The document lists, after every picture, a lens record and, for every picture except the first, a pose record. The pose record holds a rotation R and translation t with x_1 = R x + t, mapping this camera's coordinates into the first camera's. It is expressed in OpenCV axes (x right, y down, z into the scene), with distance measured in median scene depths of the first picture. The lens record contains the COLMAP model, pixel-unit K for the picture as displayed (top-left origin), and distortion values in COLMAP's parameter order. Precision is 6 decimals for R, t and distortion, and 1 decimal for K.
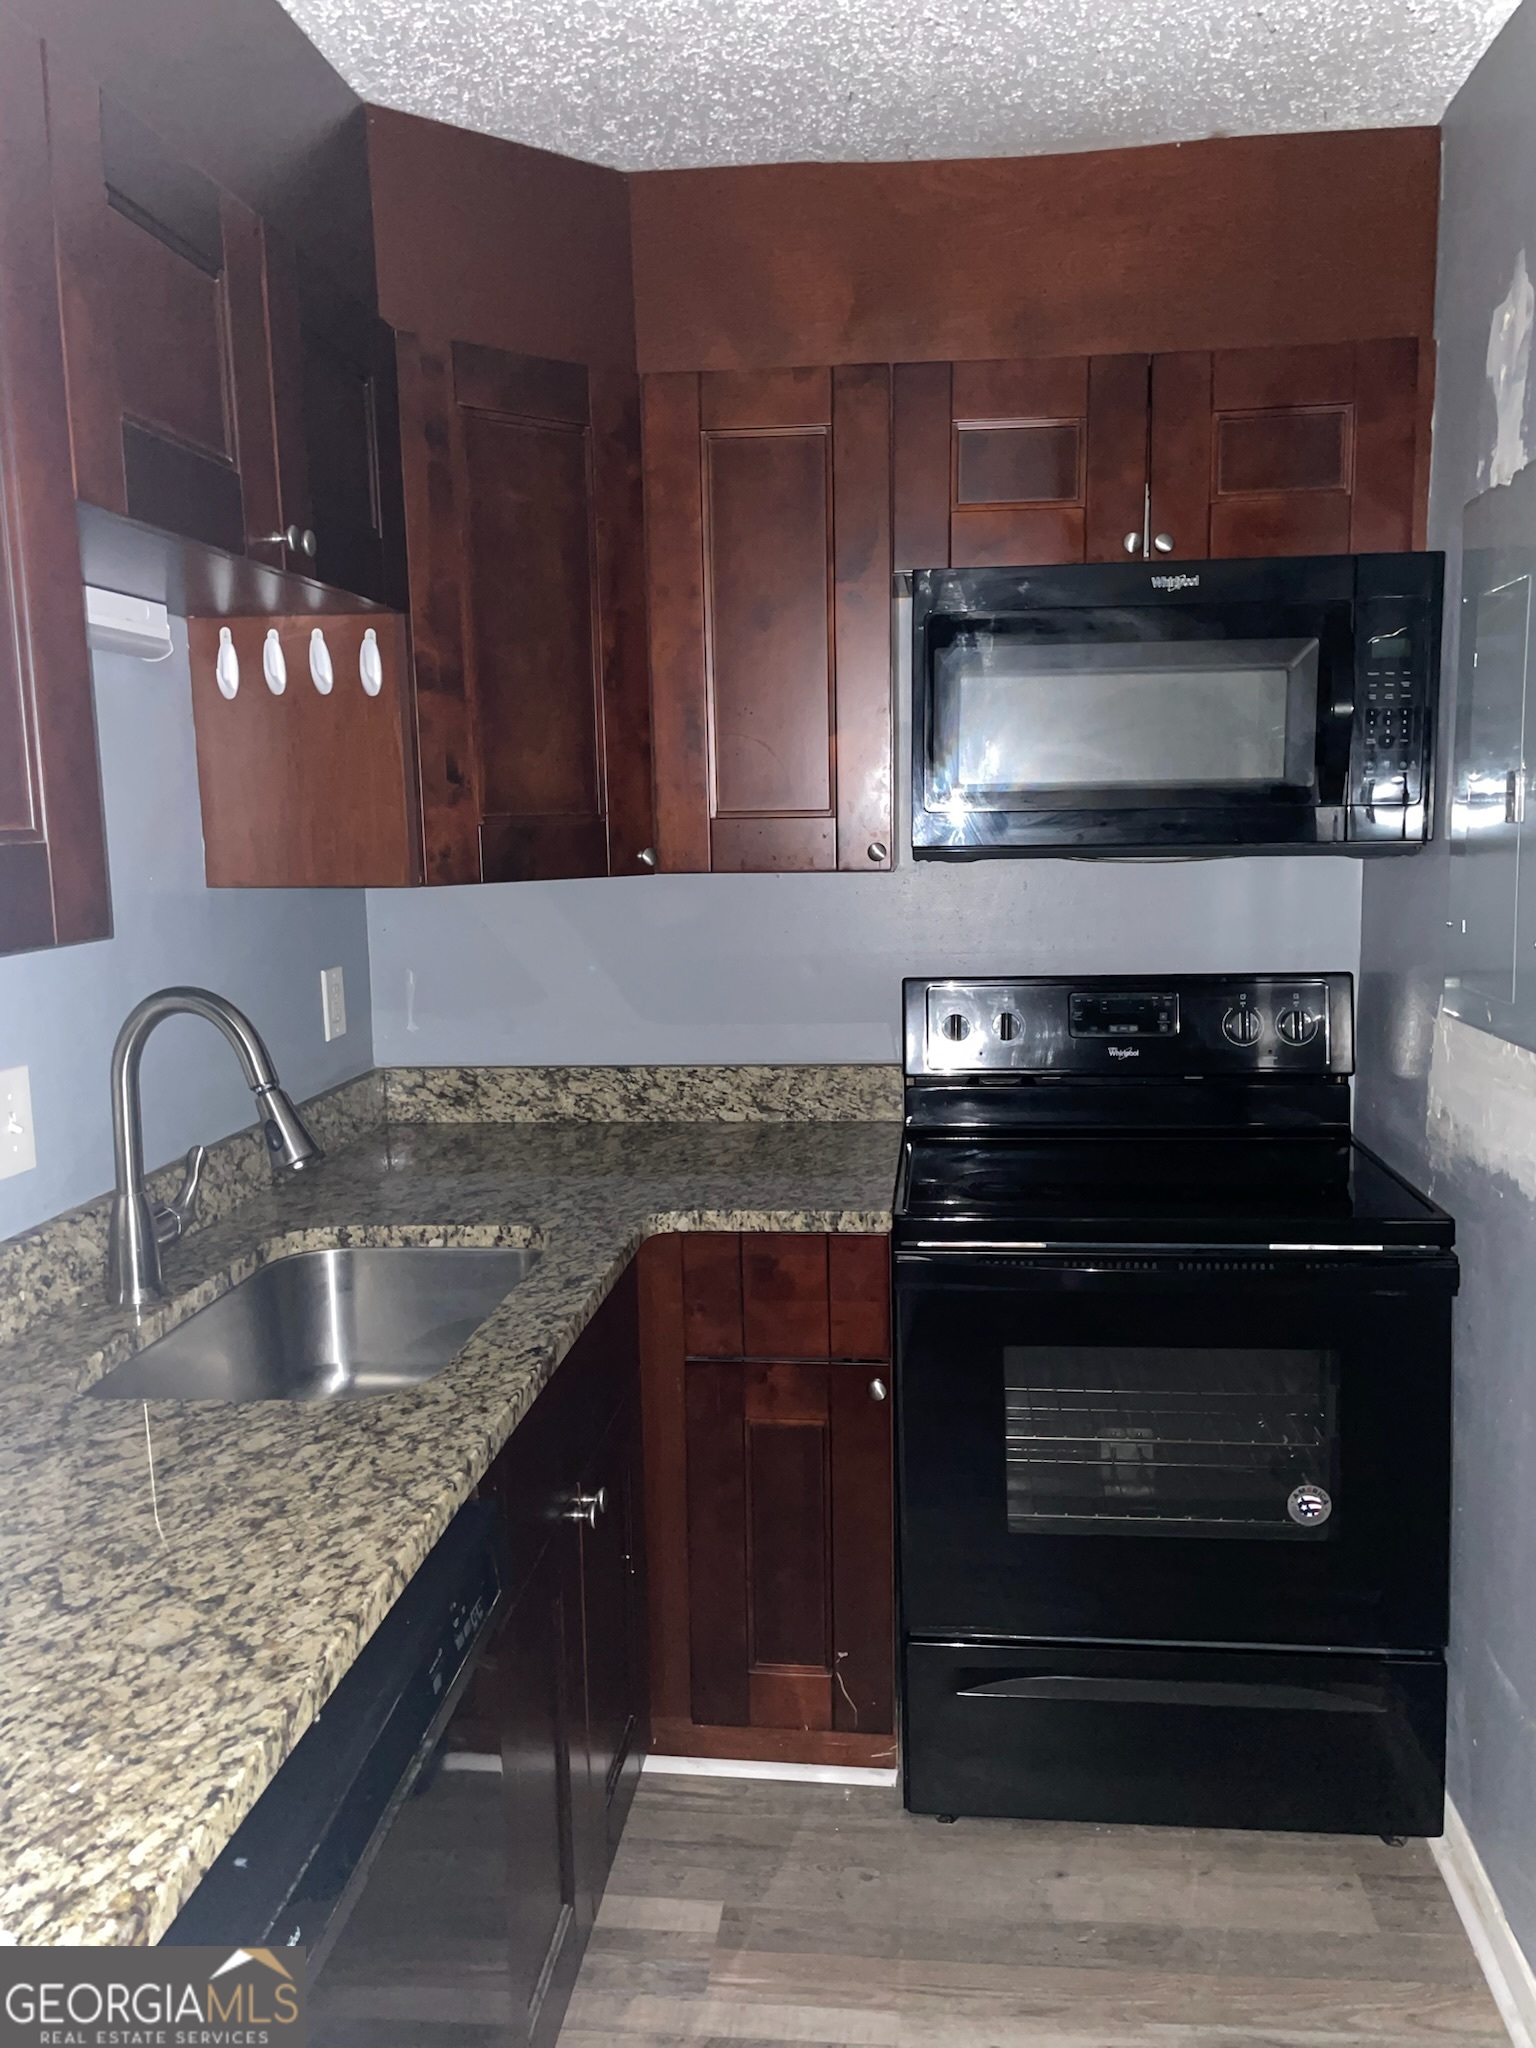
lens RADIAL K [[1524.6, 0, 769.3], [0, 1524.6, 1007.7], [0, 0, 1]] dist [0.112872, -0.109945]
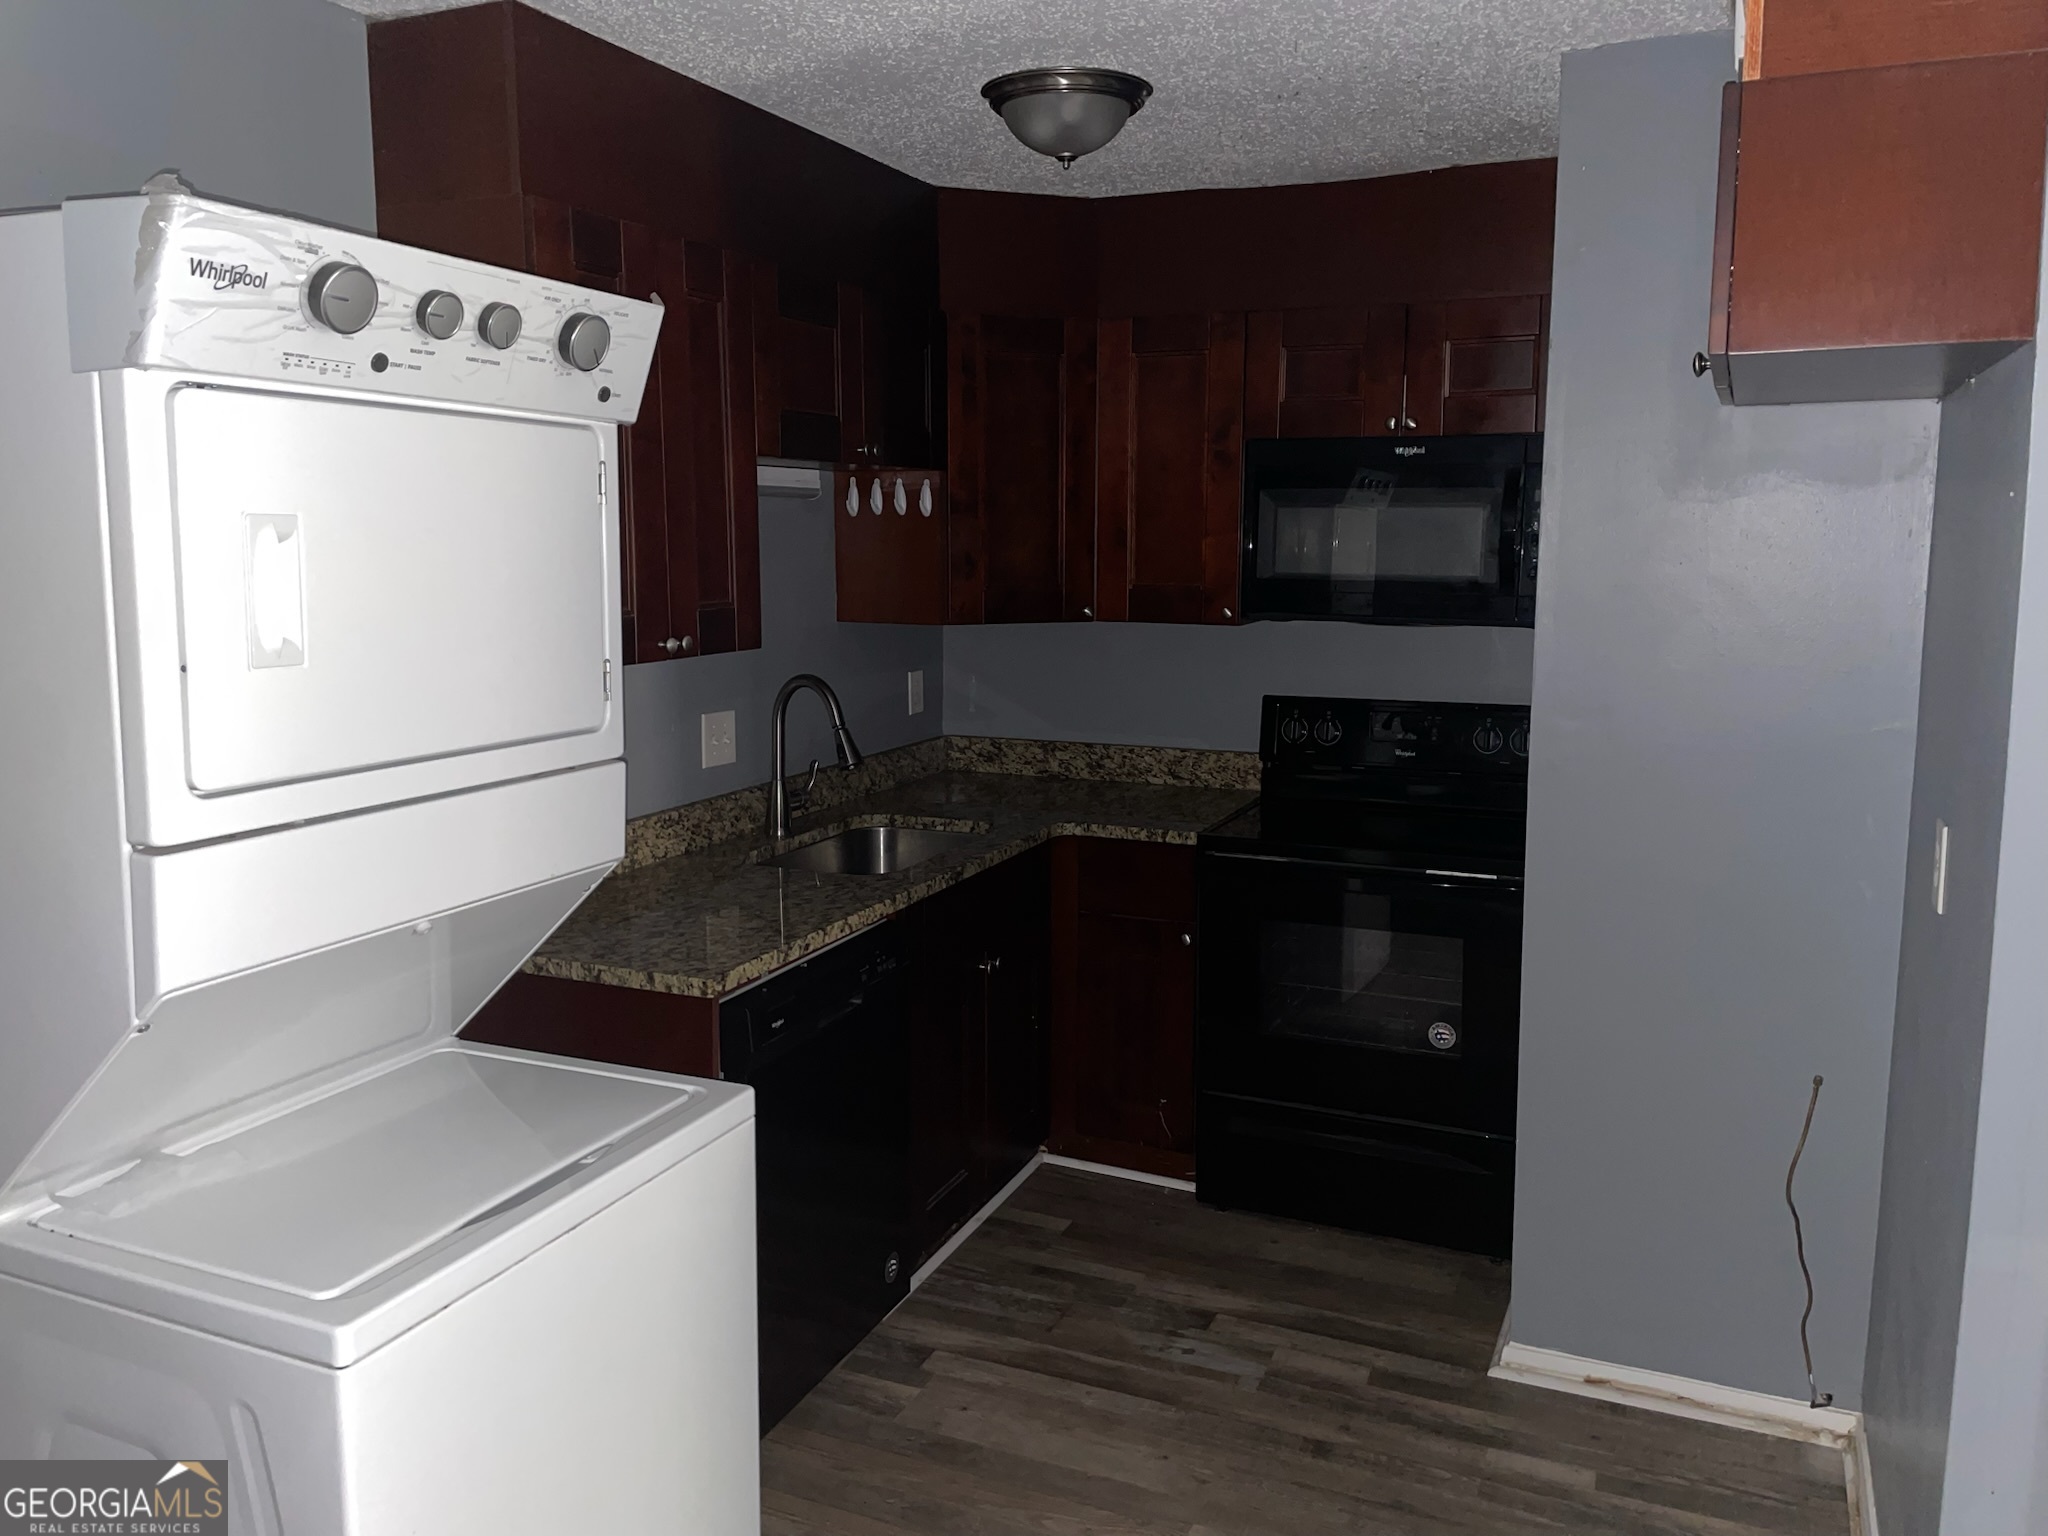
lens RADIAL K [[1524.6, 0, 1015.4], [0, 1524.6, 721.8], [0, 0, 1]] dist [0.112872, -0.109945]
pose [[0.949720, 0.059512, -0.307391, 0.376615], [-0.061313, 0.998111, 0.003805, 0.018759], [0.307037, 0.015234, 0.951576, -0.607003]]
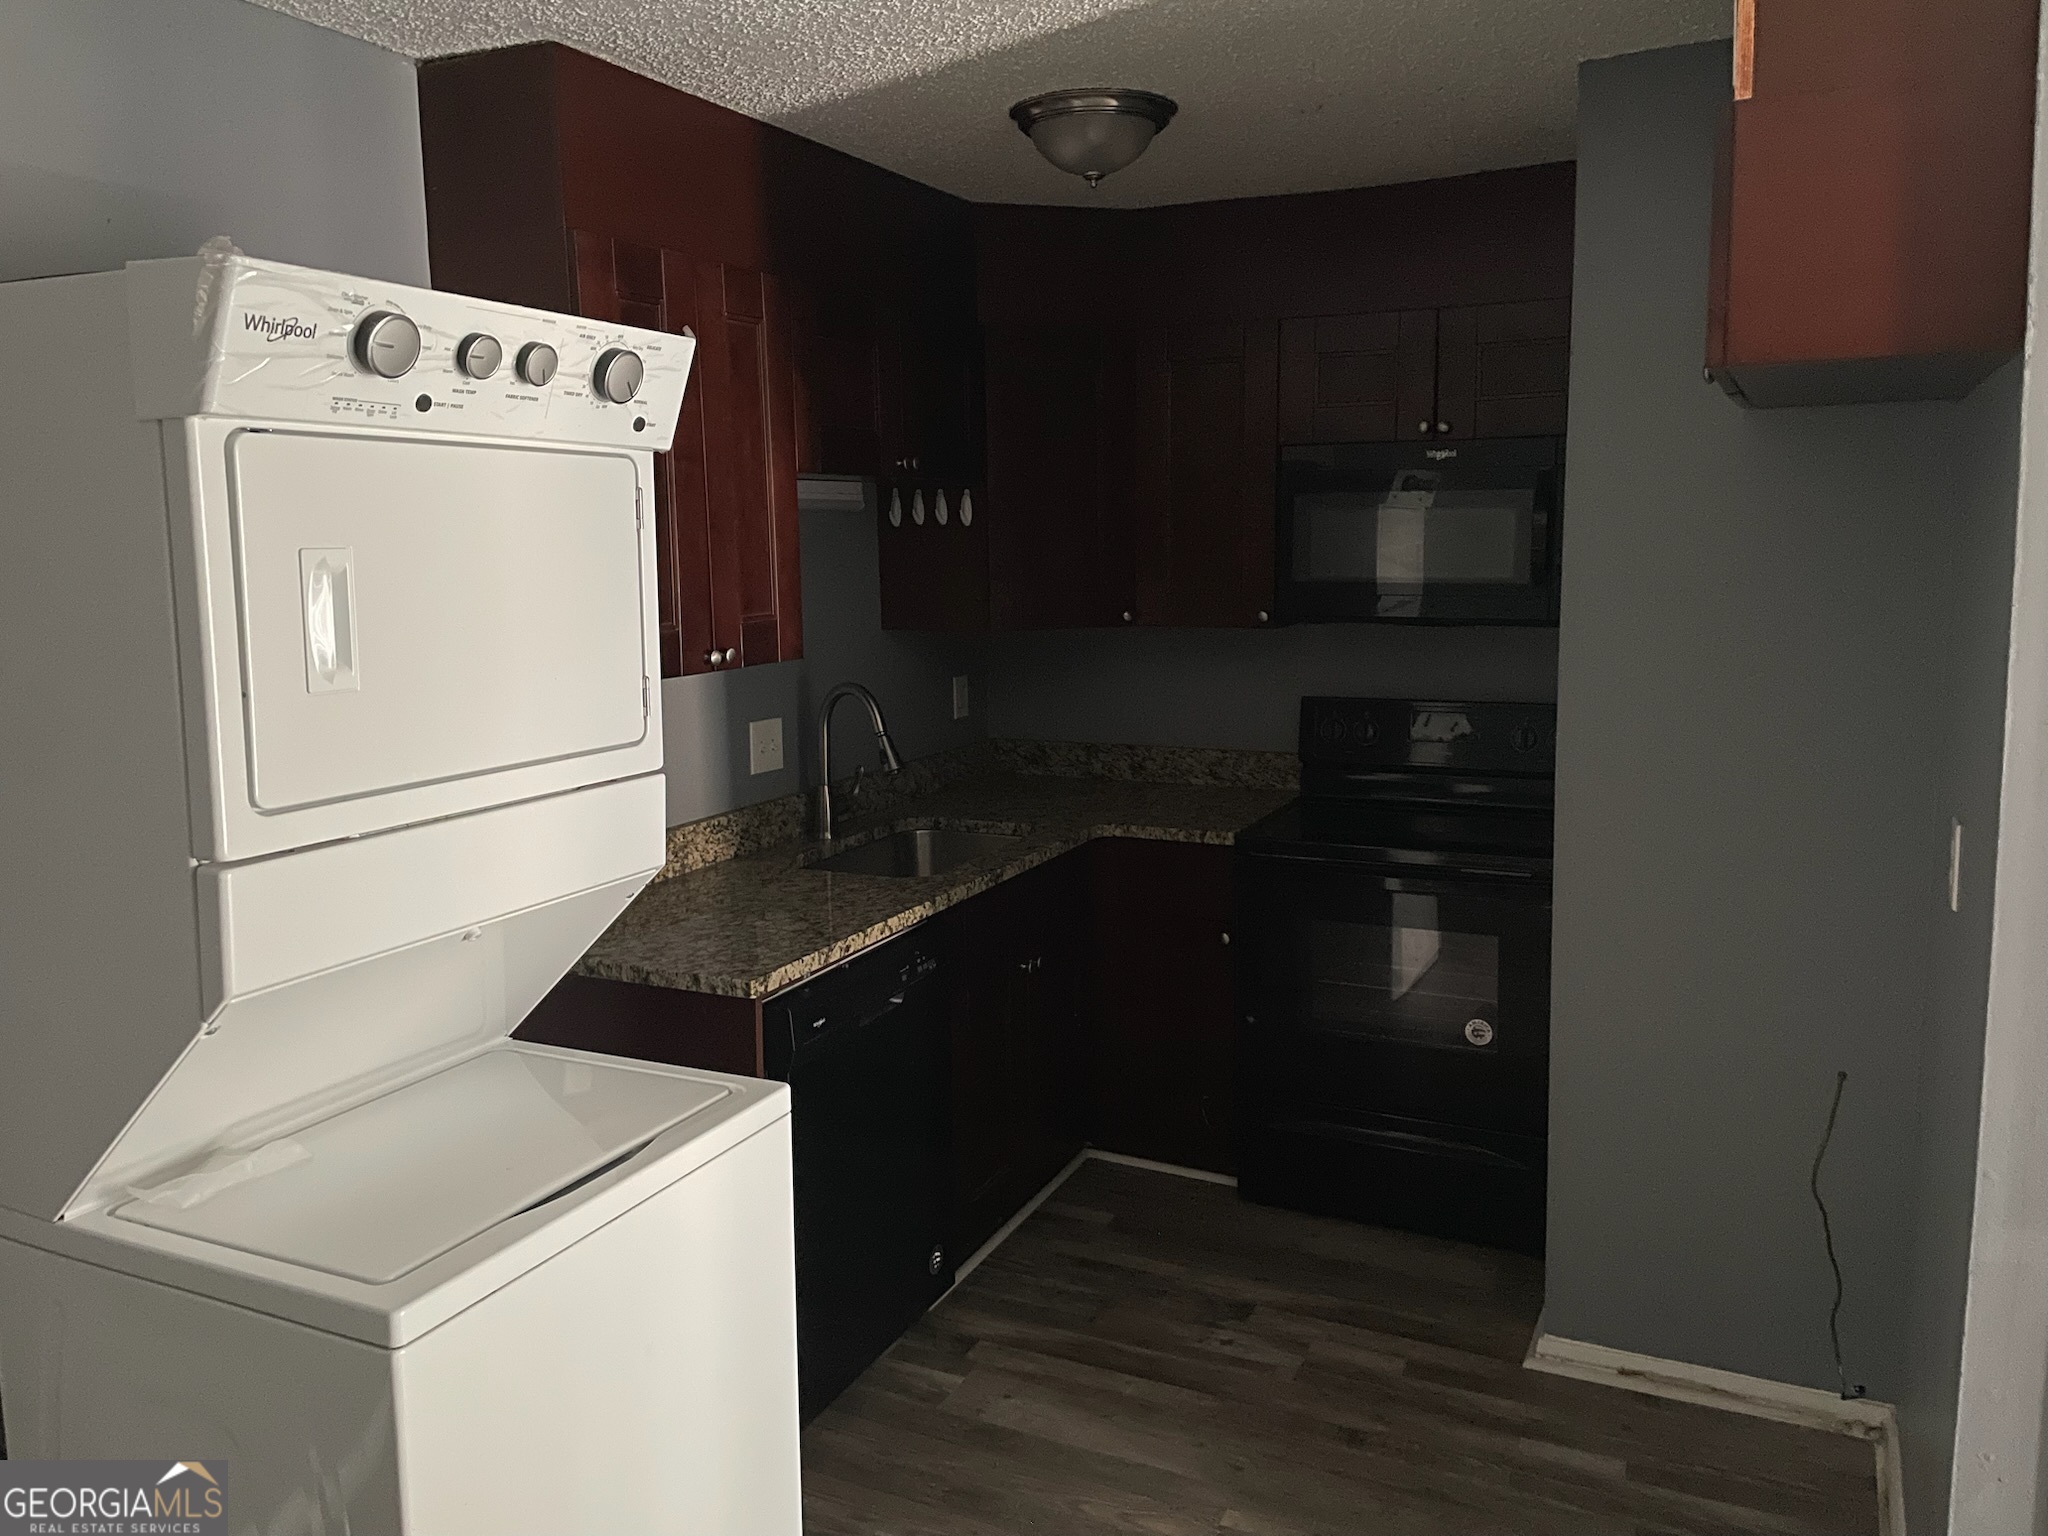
lens RADIAL K [[1522.2, 0, 1024.6], [0, 1522.2, 720.6], [0, 0, 1]] dist [0.111991, -0.111182]
pose [[0.938623, 0.049604, -0.341361, 0.411057], [-0.050222, 0.998713, 0.007032, 0.009164], [0.341270, 0.010543, 0.939906, -0.628293]]
